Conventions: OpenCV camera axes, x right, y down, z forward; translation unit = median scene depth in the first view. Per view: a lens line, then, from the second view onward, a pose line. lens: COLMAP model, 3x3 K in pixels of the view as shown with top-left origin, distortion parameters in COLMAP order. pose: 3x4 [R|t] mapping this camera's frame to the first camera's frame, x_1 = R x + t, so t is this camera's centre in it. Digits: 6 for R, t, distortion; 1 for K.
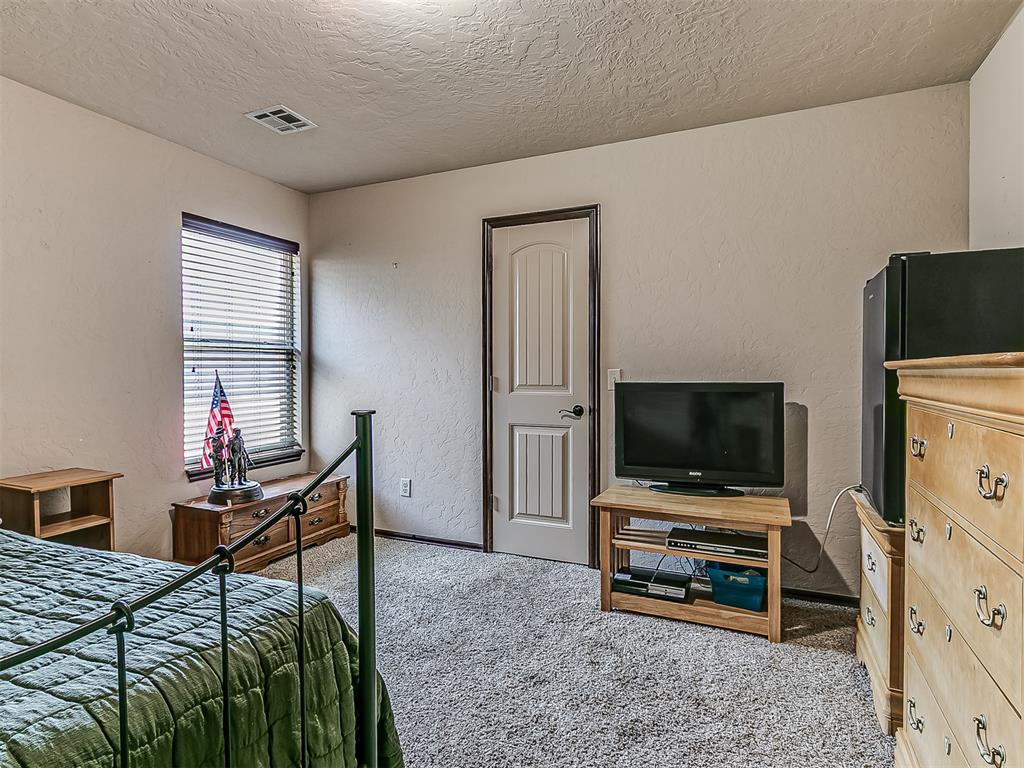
lens RADIAL K [[546.3, 0, 513.5], [0, 546.3, 383.8], [0, 0, 1]] dist [-0.000469, -0.001288]
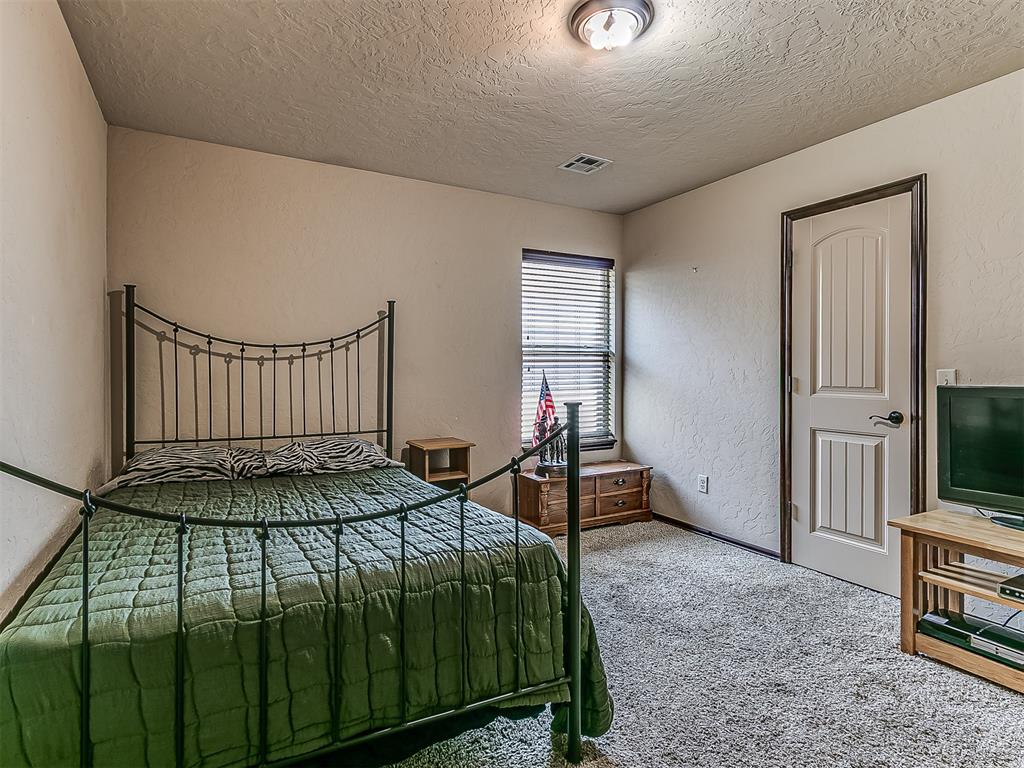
lens RADIAL K [[546.3, 0, 512.1], [0, 546.3, 375.0], [0, 0, 1]] dist [-0.000469, -0.001288]
pose [[0.799198, 0.007430, -0.601021, 0.160119], [-0.016106, 0.999829, -0.009057, -0.000593], [0.600851, 0.016919, 0.799182, -0.052324]]
